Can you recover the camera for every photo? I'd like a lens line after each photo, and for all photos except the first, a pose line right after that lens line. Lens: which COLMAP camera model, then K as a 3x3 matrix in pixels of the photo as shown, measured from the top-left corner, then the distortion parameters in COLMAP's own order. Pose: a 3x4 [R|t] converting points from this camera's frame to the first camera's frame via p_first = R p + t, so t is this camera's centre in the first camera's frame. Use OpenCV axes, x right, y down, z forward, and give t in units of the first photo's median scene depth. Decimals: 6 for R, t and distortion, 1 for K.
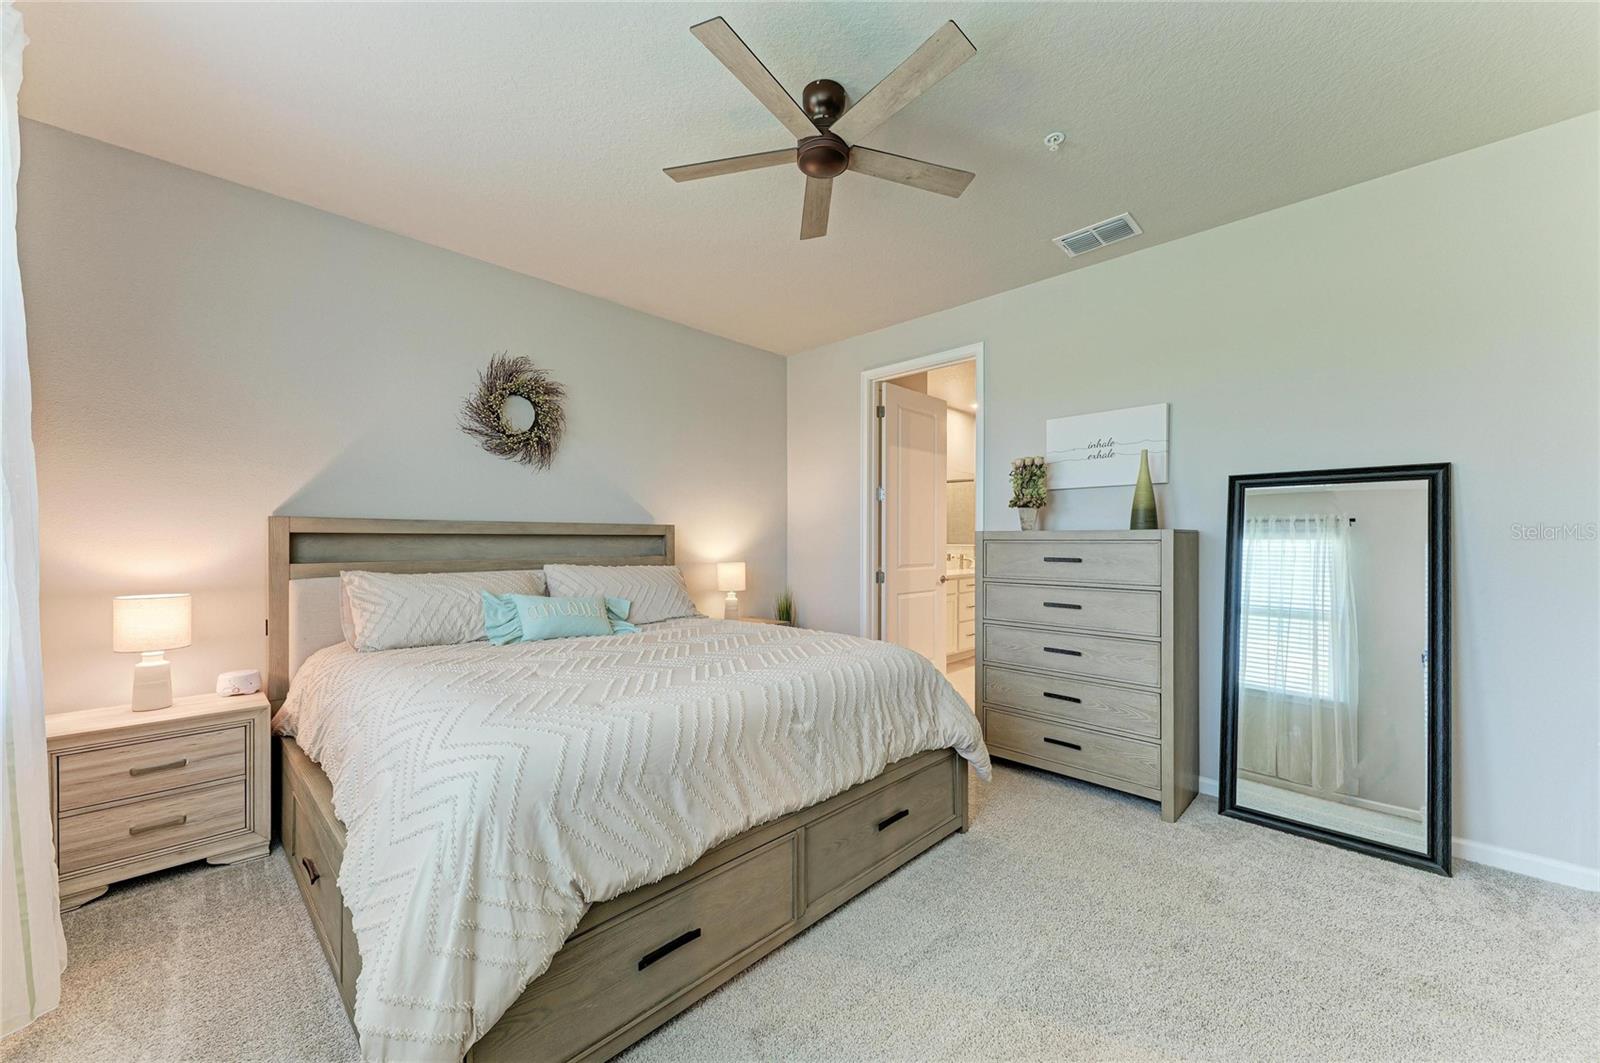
lens RADIAL K [[597.3, 0, 808.7], [0, 597.3, 542.9], [0, 0, 1]] dist [0.008497, -0.000496]
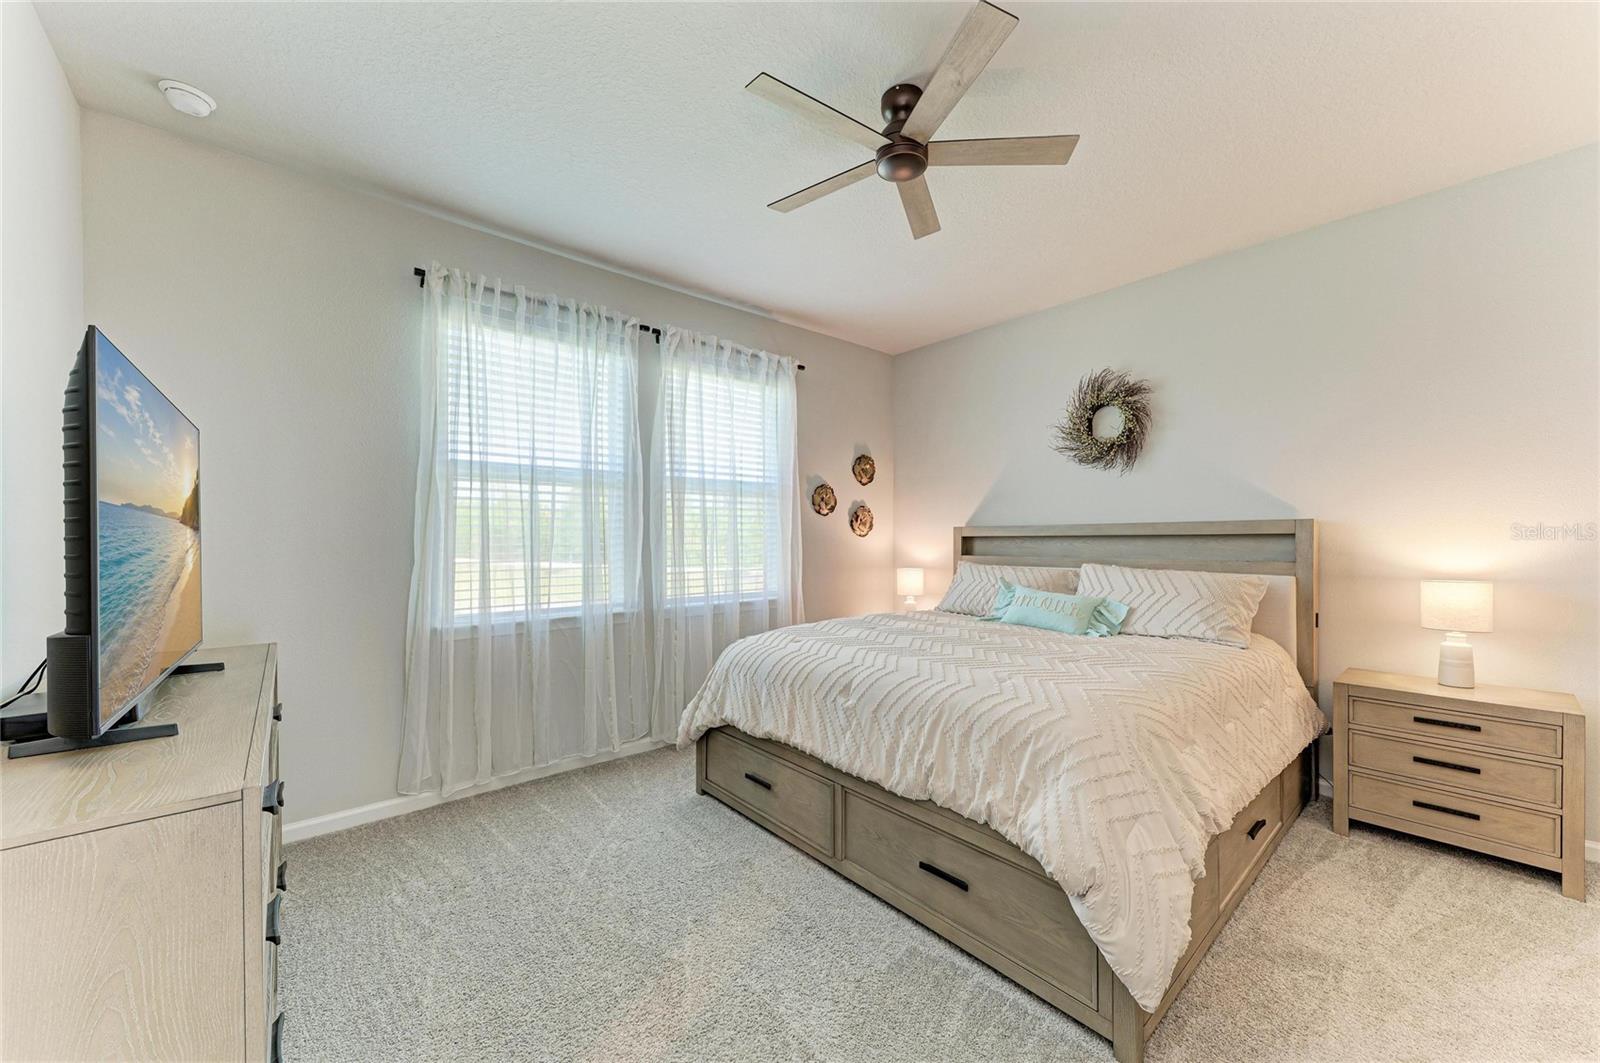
lens RADIAL K [[597.3, 0, 808.7], [0, 597.3, 542.9], [0, 0, 1]] dist [0.008497, -0.000496]
pose [[-0.087985, 0.002891, -0.996118, 0.814208], [-0.001252, 0.999995, 0.003013, -0.004291], [0.996121, 0.001512, -0.087981, 0.726184]]
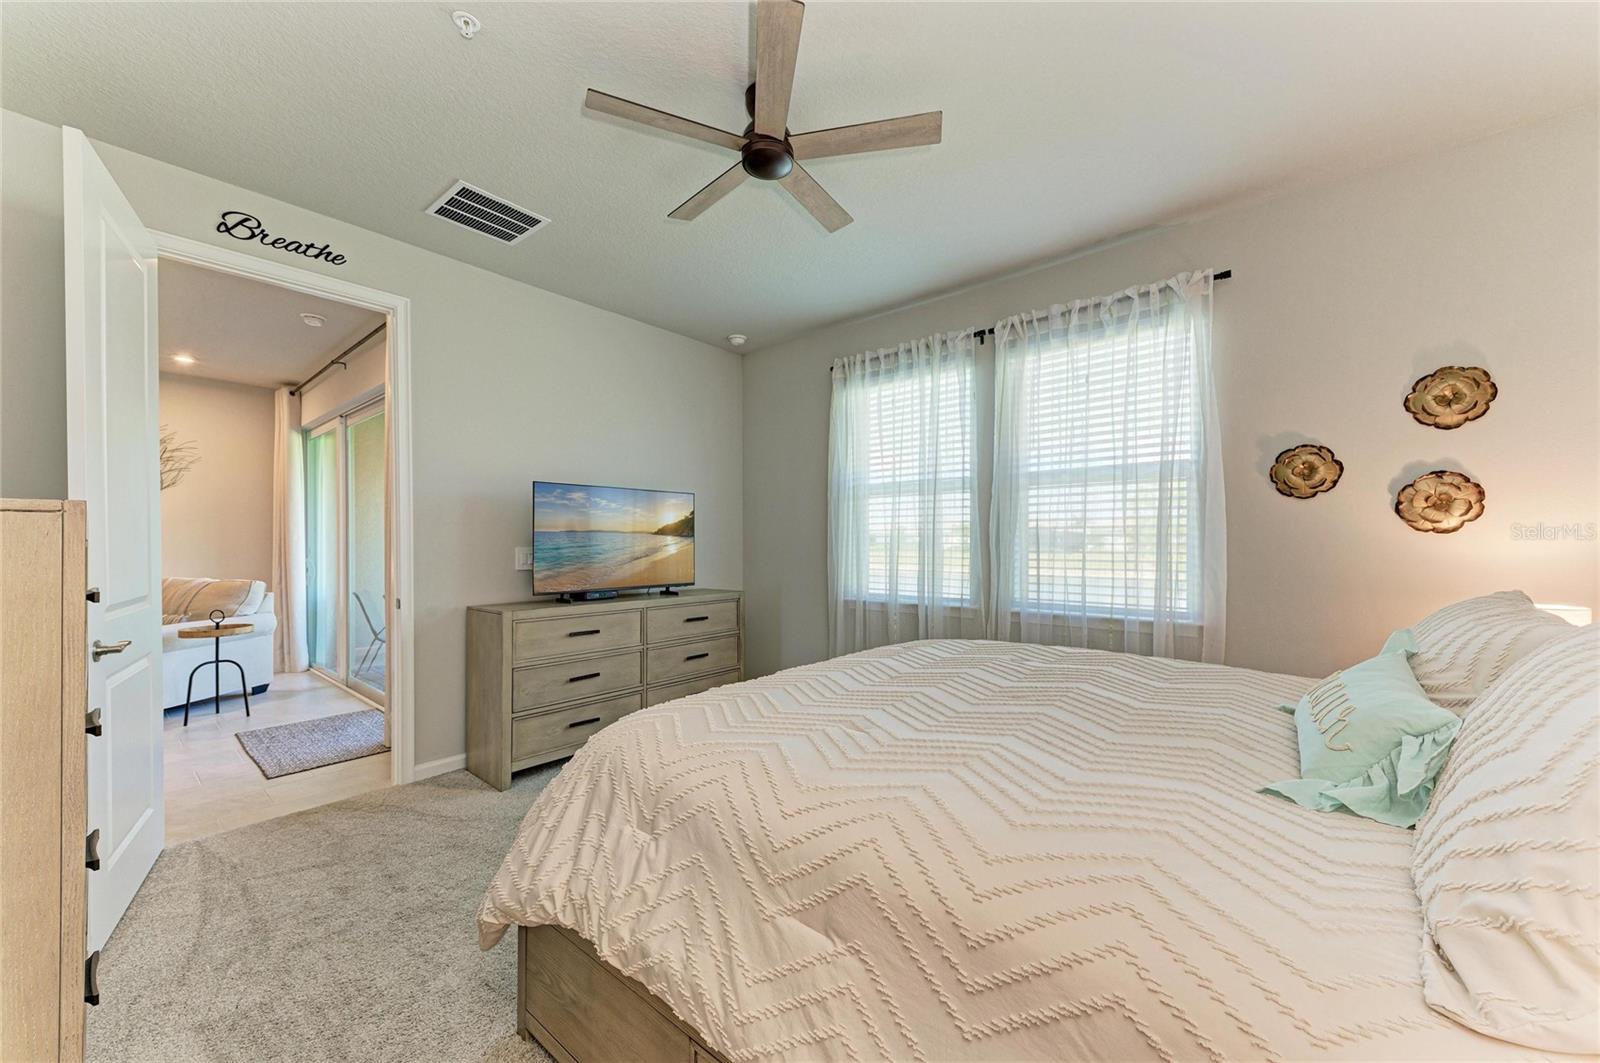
lens RADIAL K [[571.8, 0, 809.9], [0, 571.8, 545.6], [0, 0, 1]] dist [-0.000866, -0.000150]
pose [[-0.996806, -0.000844, -0.079852, 0.025100], [-0.001558, 0.999959, 0.008879, -0.004318], [0.079842, 0.008975, -0.996767, 1.504114]]
